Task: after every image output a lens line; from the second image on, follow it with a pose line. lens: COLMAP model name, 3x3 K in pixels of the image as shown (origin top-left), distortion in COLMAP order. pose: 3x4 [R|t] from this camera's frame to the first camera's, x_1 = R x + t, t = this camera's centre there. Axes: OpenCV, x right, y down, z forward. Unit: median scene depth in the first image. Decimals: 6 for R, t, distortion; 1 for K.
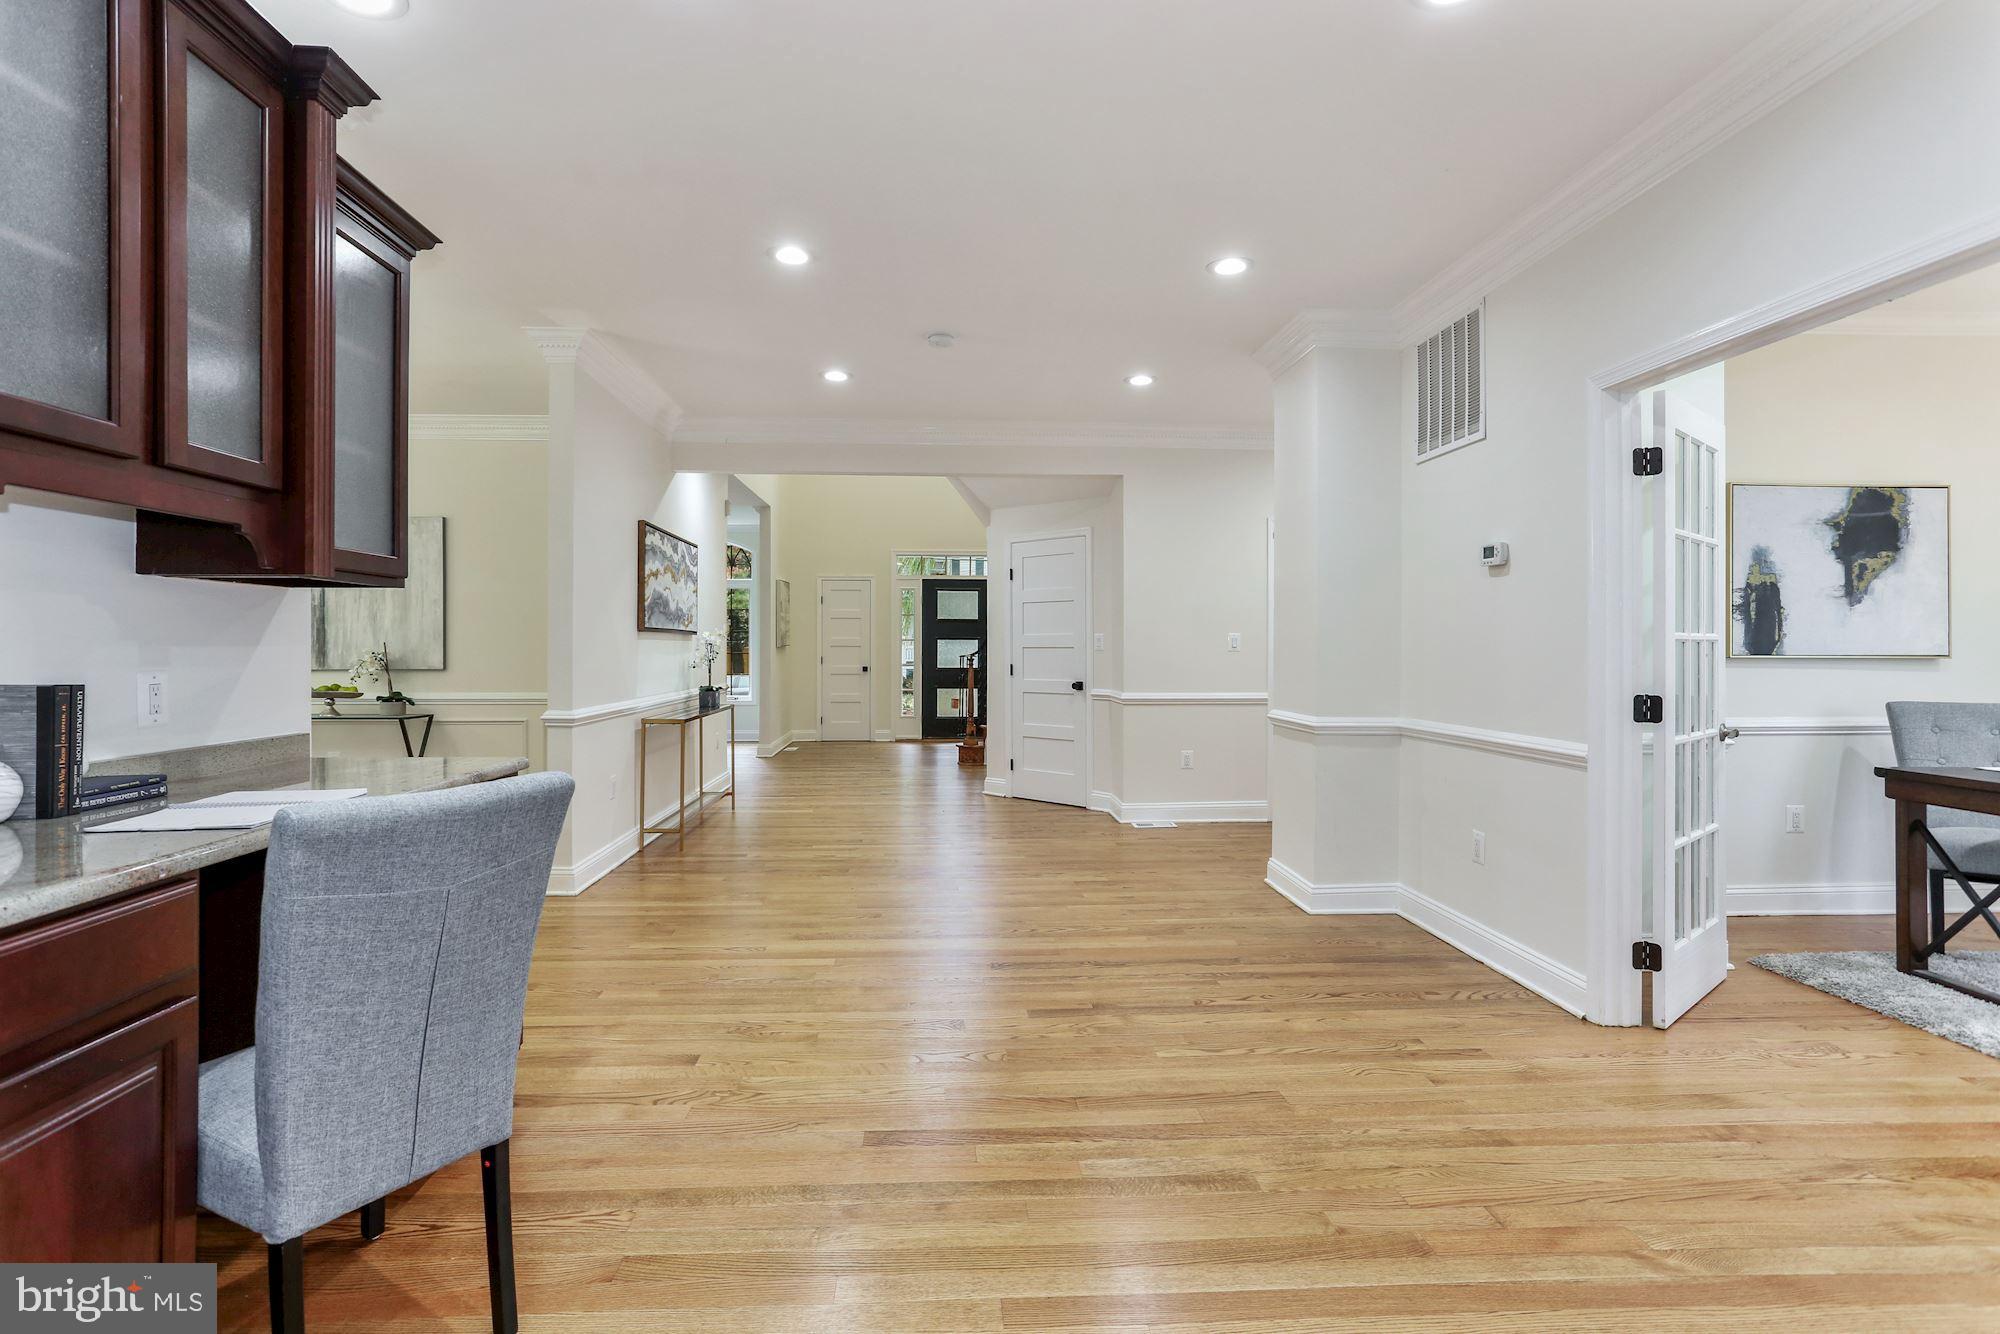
lens RADIAL K [[1009.0, 0, 992.8], [0, 1009.0, 636.6], [0, 0, 1]] dist [-0.014914, 0.023222]
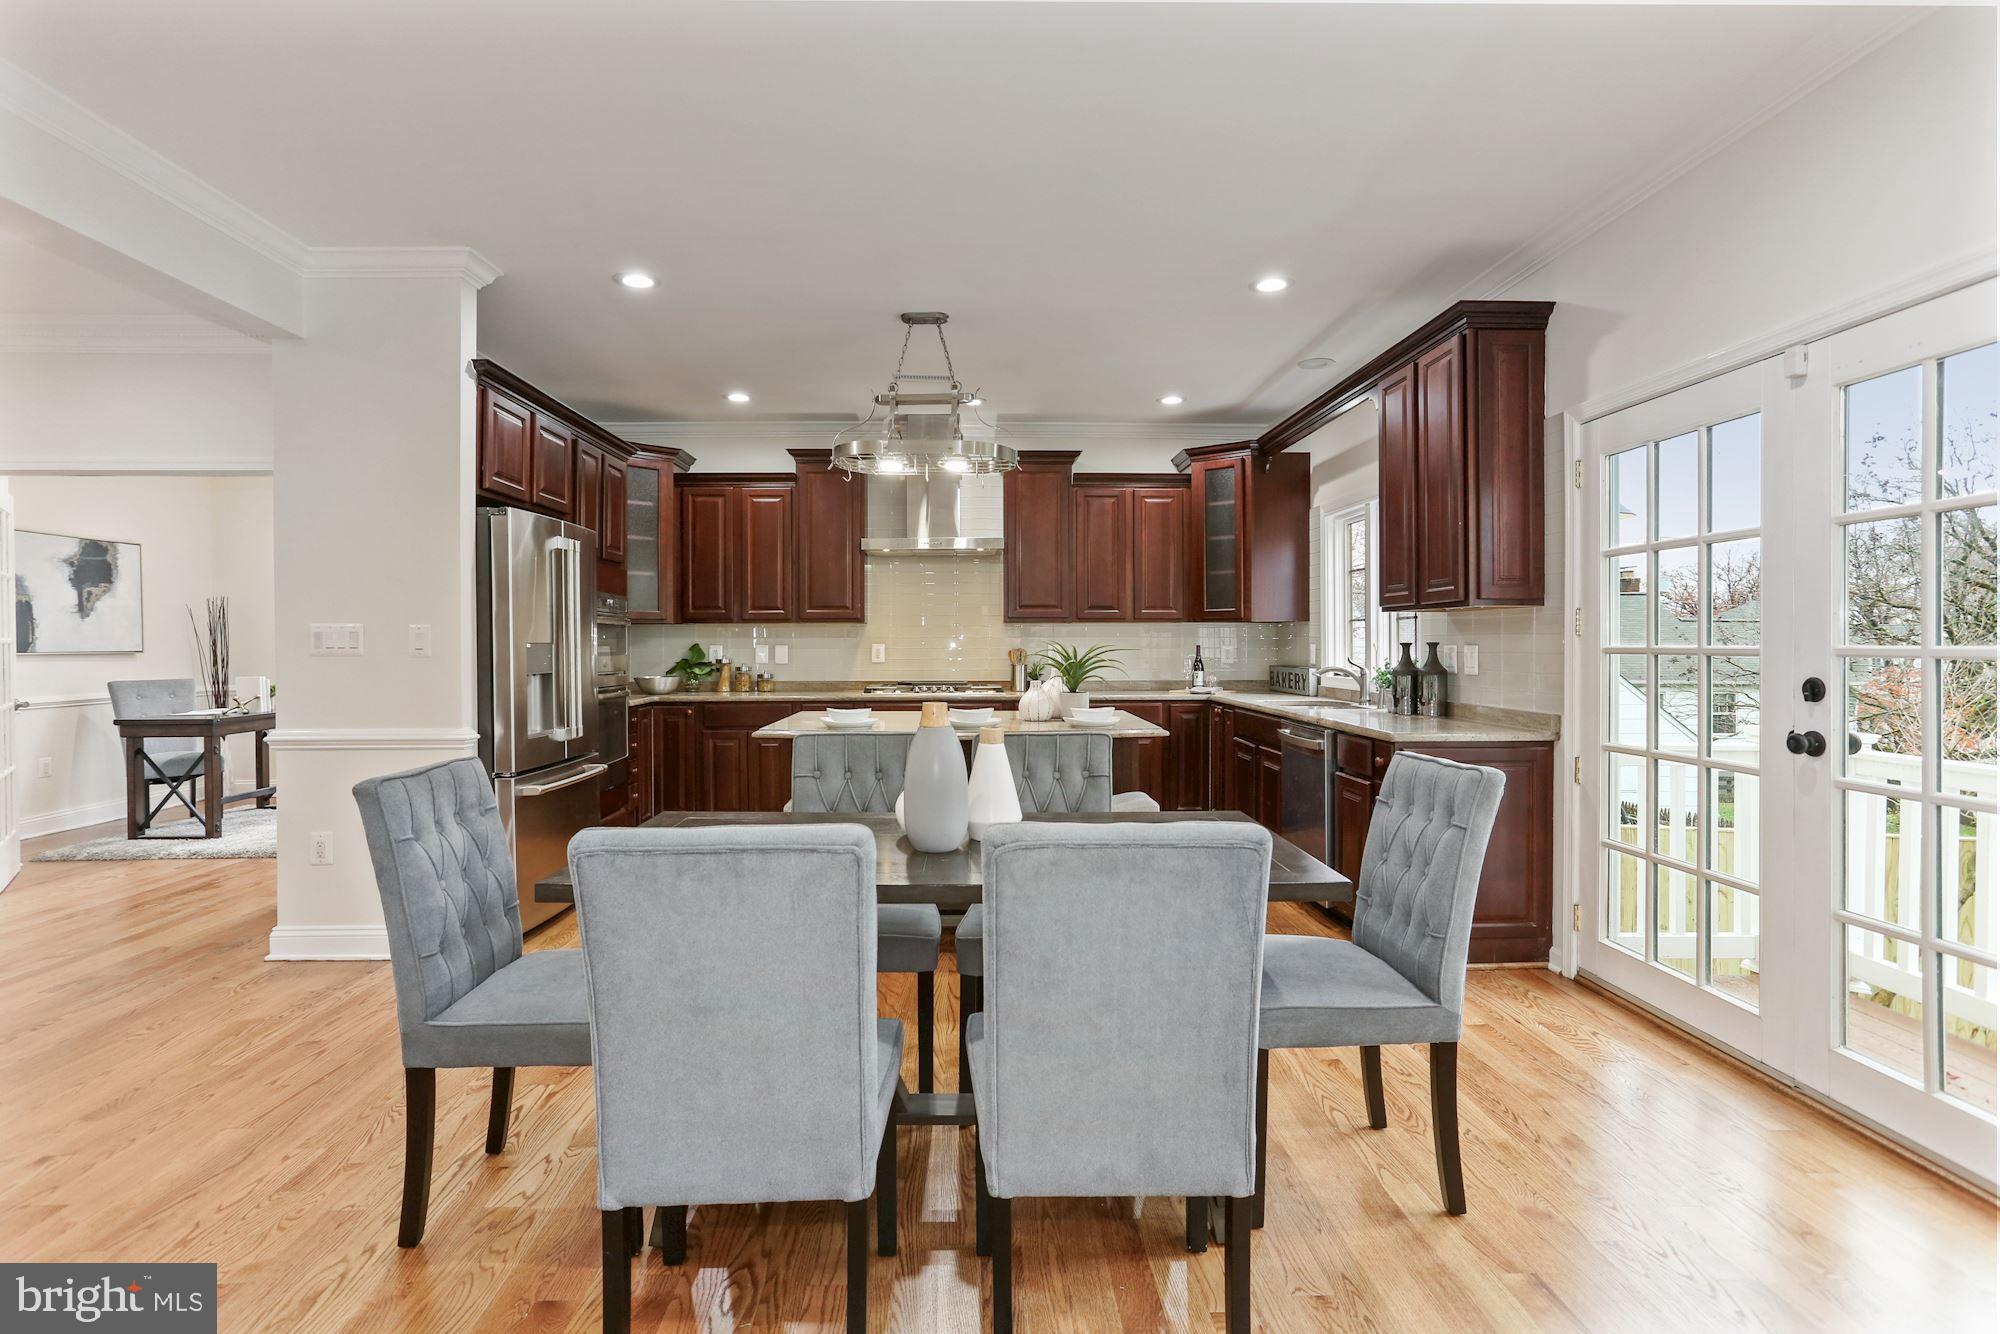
lens RADIAL K [[972.3, 0, 986.4], [0, 972.3, 655.6], [0, 0, 1]] dist [-0.049682, 0.034535]
pose [[0.046127, -0.018246, 0.998769, -0.496982], [-0.002920, 0.999826, 0.018400, -0.005774], [-0.998931, -0.003765, 0.046066, -0.394640]]
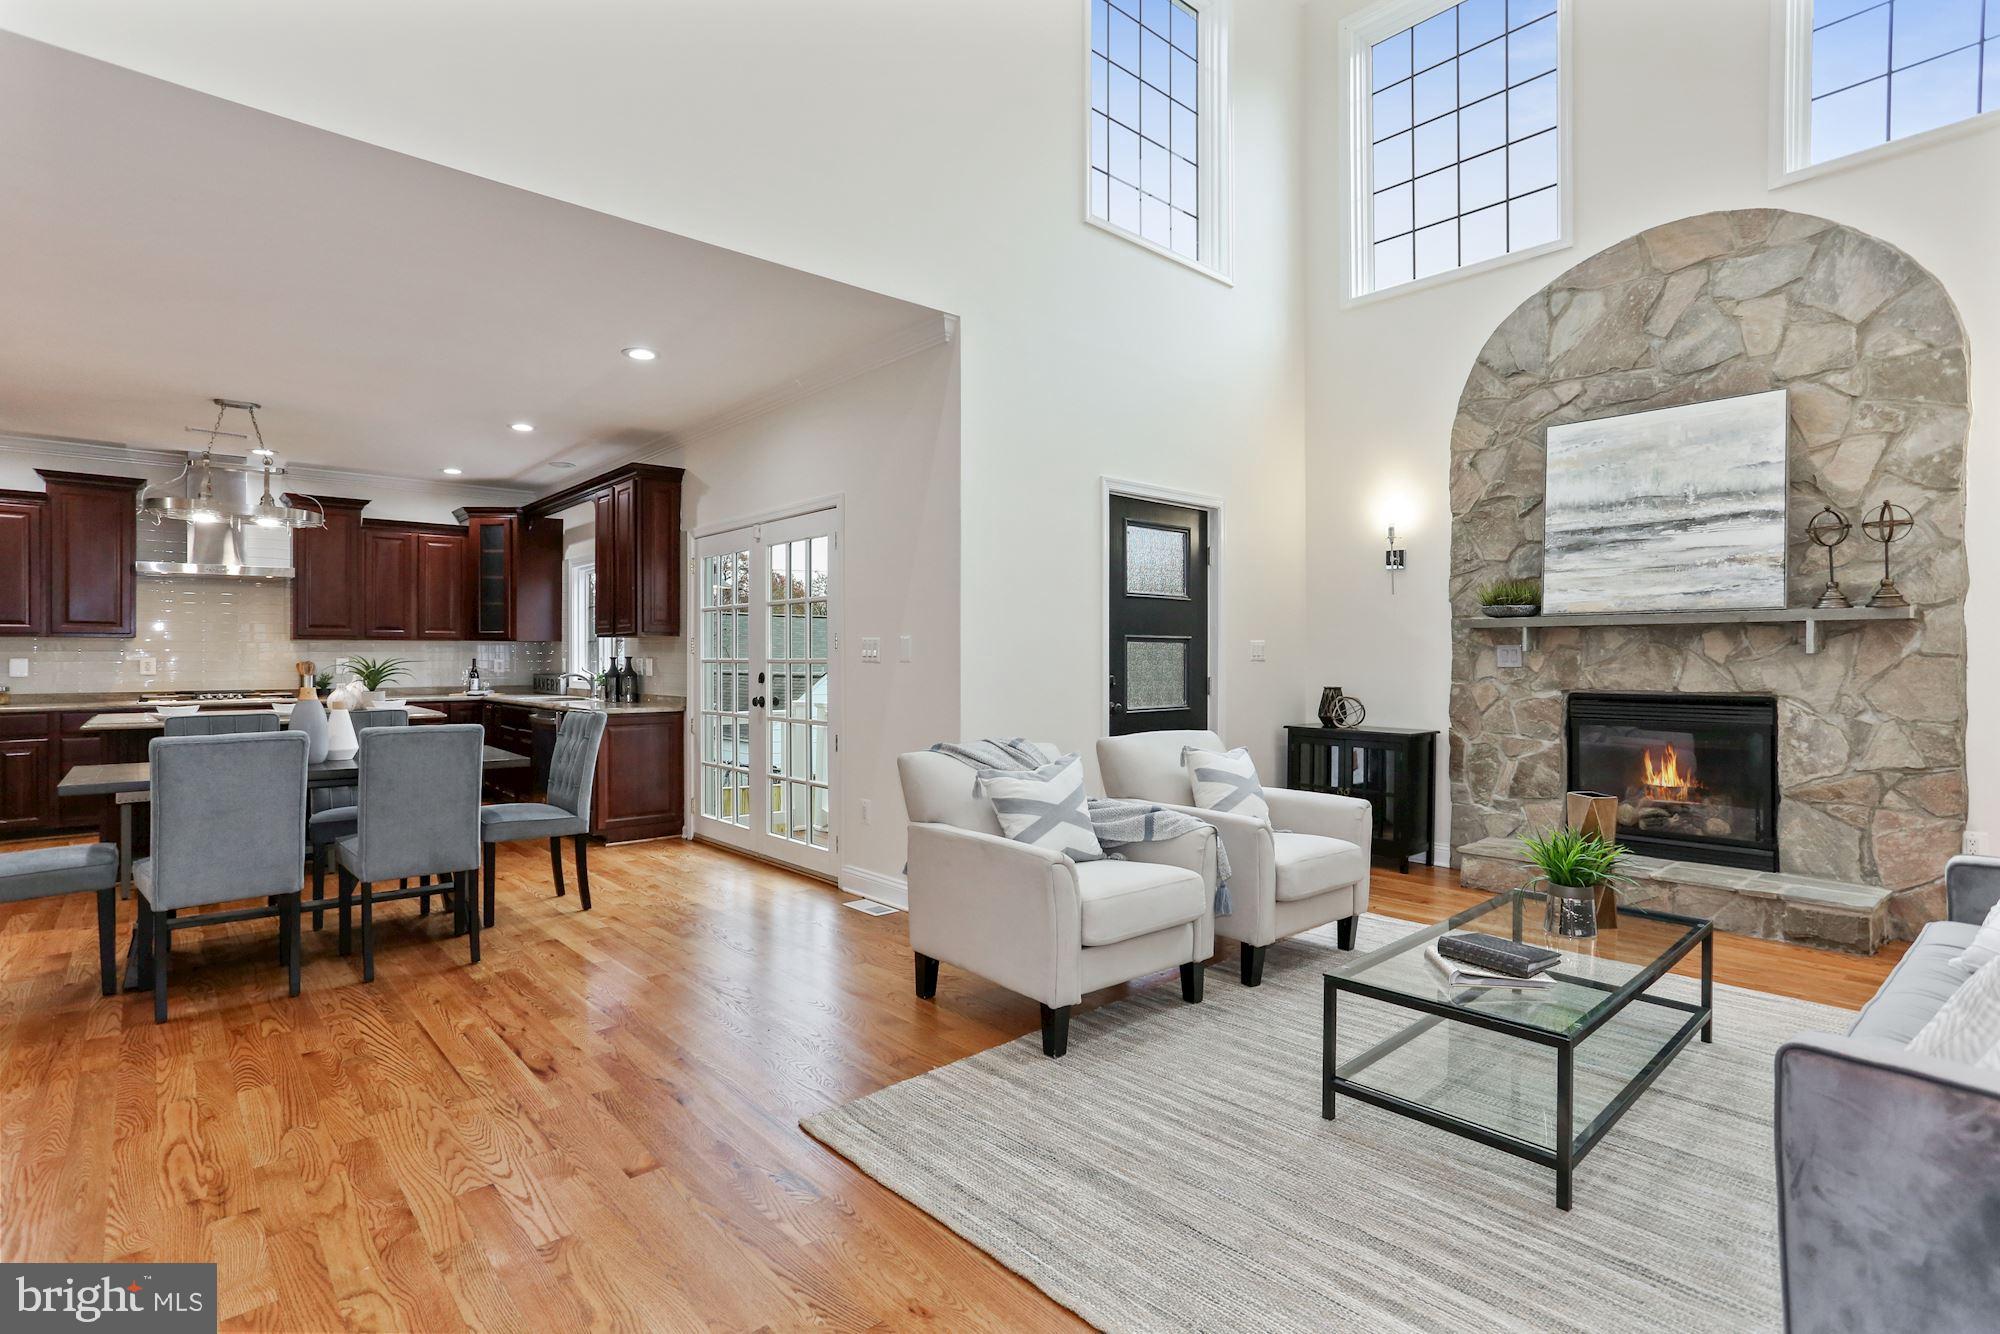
lens RADIAL K [[972.3, 0, 986.4], [0, 972.3, 655.6], [0, 0, 1]] dist [-0.049682, 0.034535]
pose [[-0.601089, -0.004343, 0.799170, -1.109266], [-0.007267, 0.999974, -0.000032, -0.008576], [-0.799149, -0.005827, -0.601104, -0.318726]]
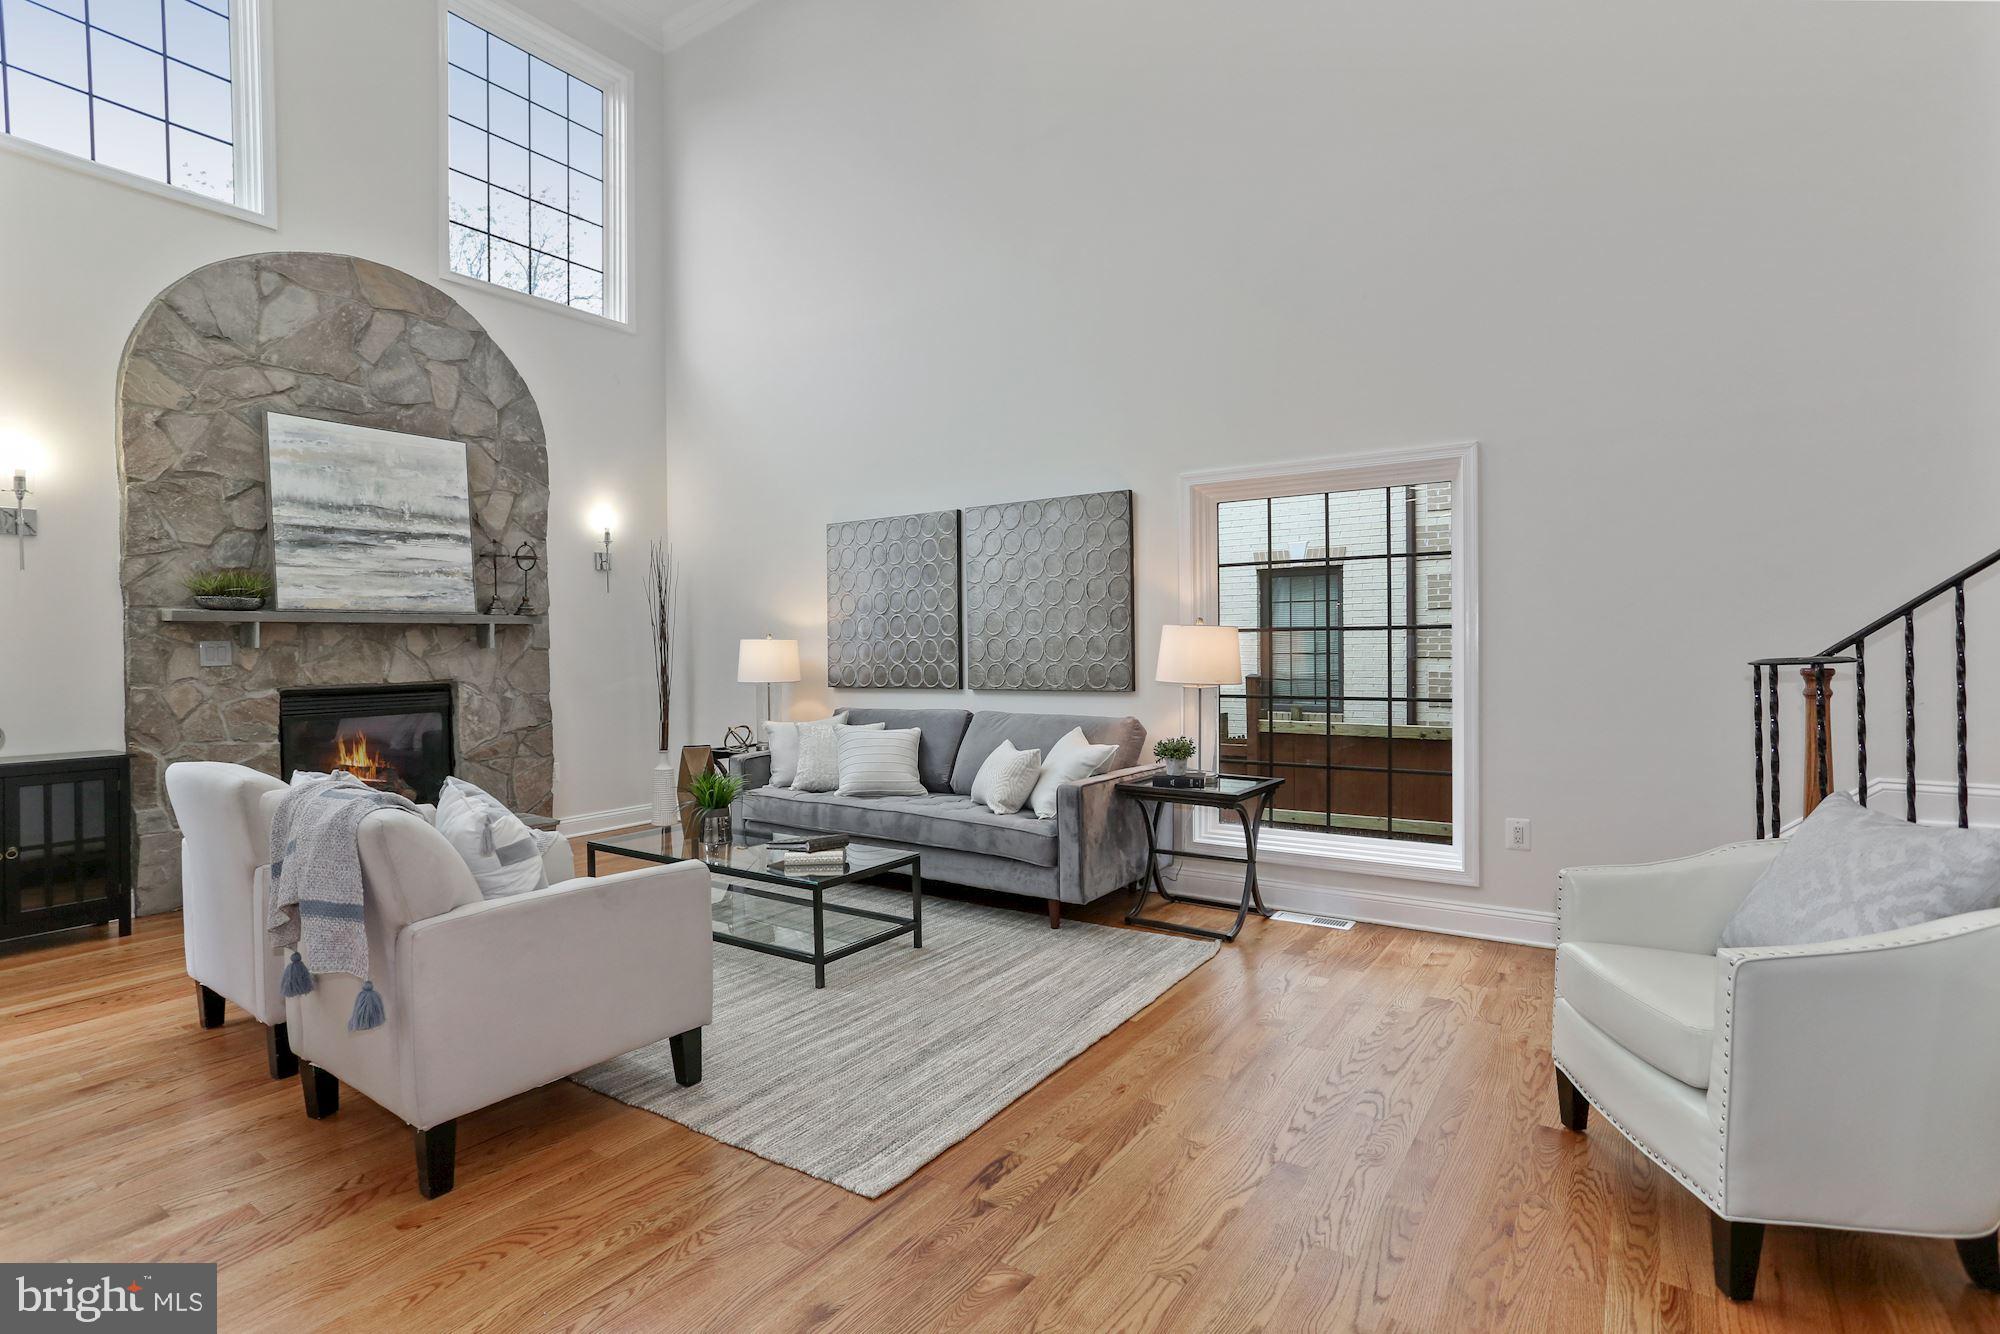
lens RADIAL K [[972.3, 0, 986.4], [0, 972.3, 655.6], [0, 0, 1]] dist [-0.049682, 0.034535]
pose [[-0.636581, 0.012262, -0.771112, -0.289641], [0.014070, 0.999892, 0.004285, -0.003204], [0.771081, -0.008122, -0.636685, -0.228391]]
